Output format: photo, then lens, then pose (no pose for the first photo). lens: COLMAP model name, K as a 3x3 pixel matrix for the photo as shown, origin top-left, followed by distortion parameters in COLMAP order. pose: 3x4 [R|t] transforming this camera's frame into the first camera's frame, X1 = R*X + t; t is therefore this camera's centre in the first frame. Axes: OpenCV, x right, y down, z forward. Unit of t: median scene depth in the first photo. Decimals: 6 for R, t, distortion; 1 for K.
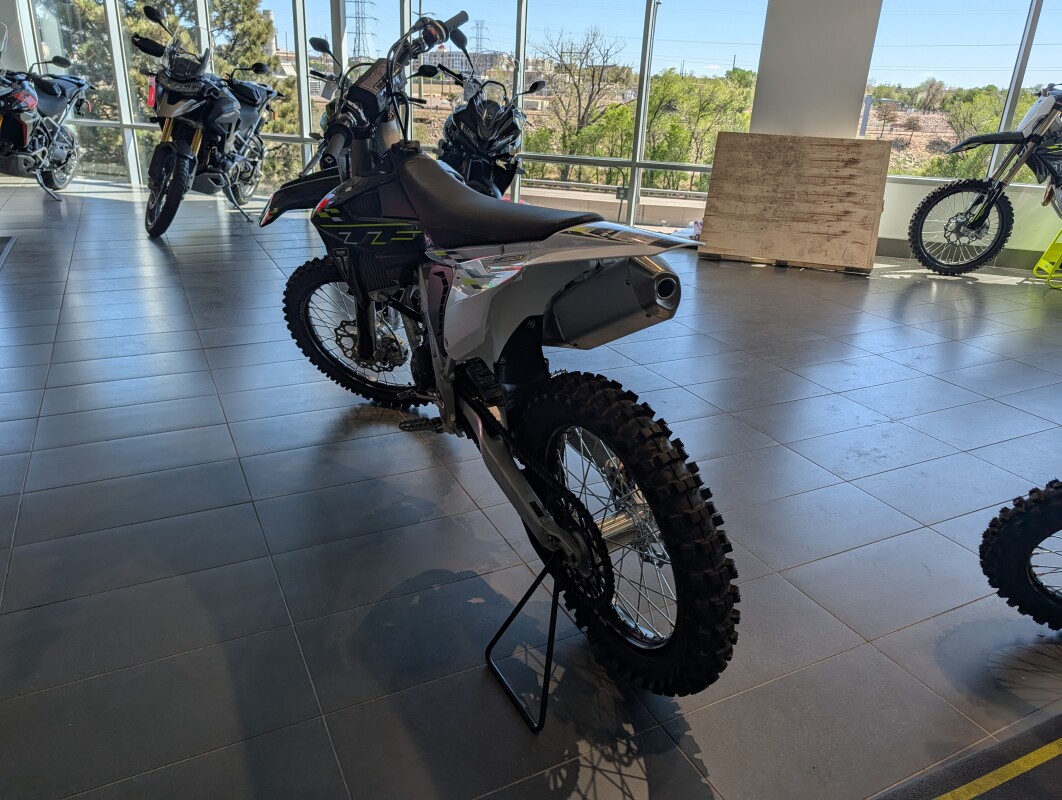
lens RADIAL K [[761.1, 0, 515.5], [0, 761.1, 395.7], [0, 0, 1]] dist [-0.002448, -0.000091]
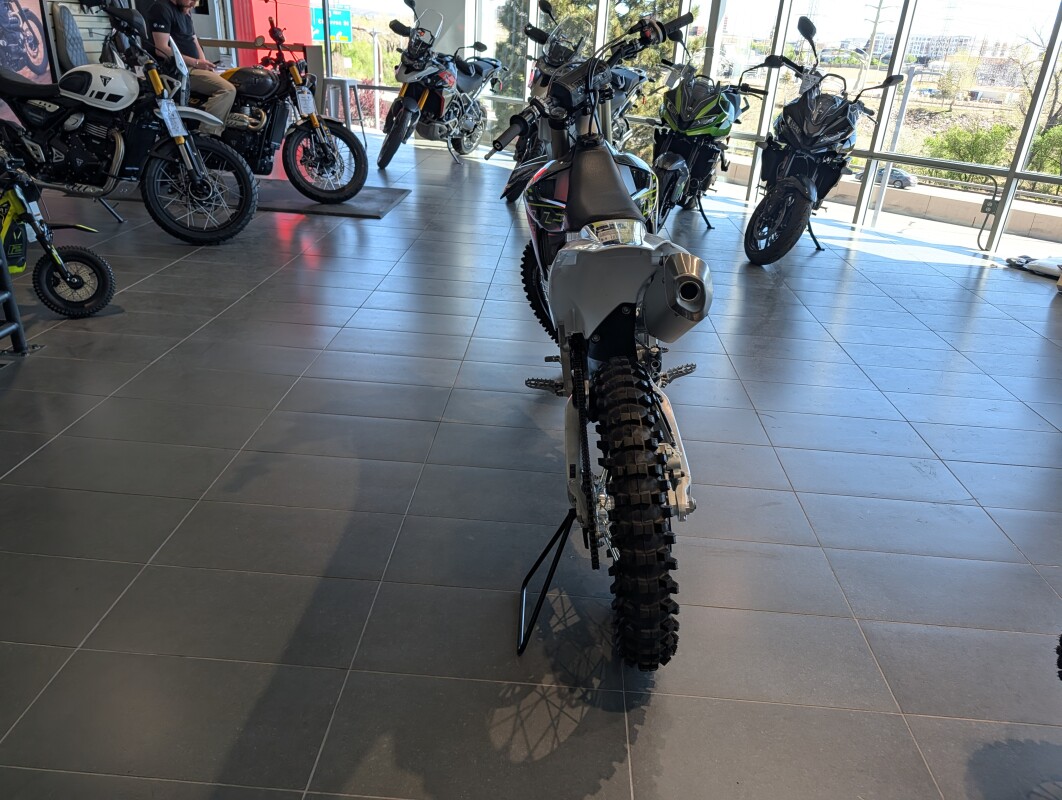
lens RADIAL K [[750.4, 0, 527.5], [0, 750.4, 404.2], [0, 0, 1]] dist [-0.000930, 0.001493]
pose [[0.873439, 0.218575, -0.435120, 0.101638], [-0.203732, 0.975658, 0.081143, -0.005438], [0.442264, 0.017774, 0.896709, -0.006034]]
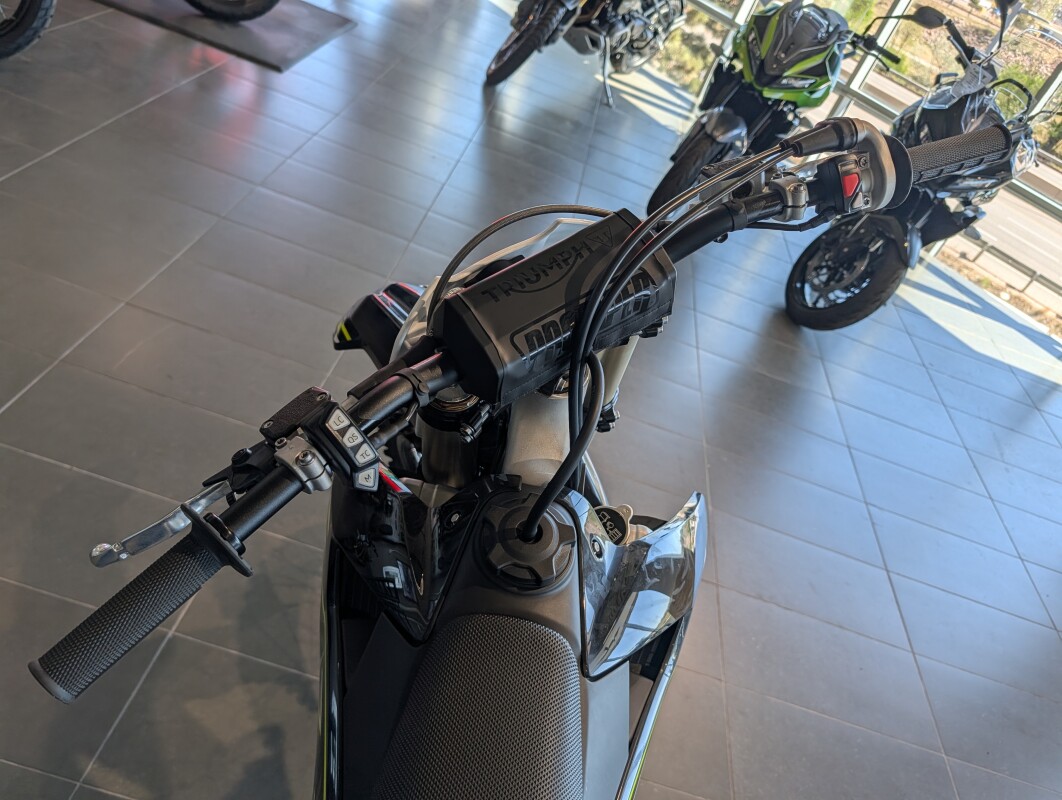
lens RADIAL K [[761.1, 0, 515.5], [0, 761.1, 395.7], [0, 0, 1]] dist [-0.002448, -0.000091]
pose [[0.794388, 0.526363, -0.303133, -0.025282], [-0.462915, 0.847744, 0.258919, -0.133343], [0.393265, -0.065358, 0.917099, 0.212861]]
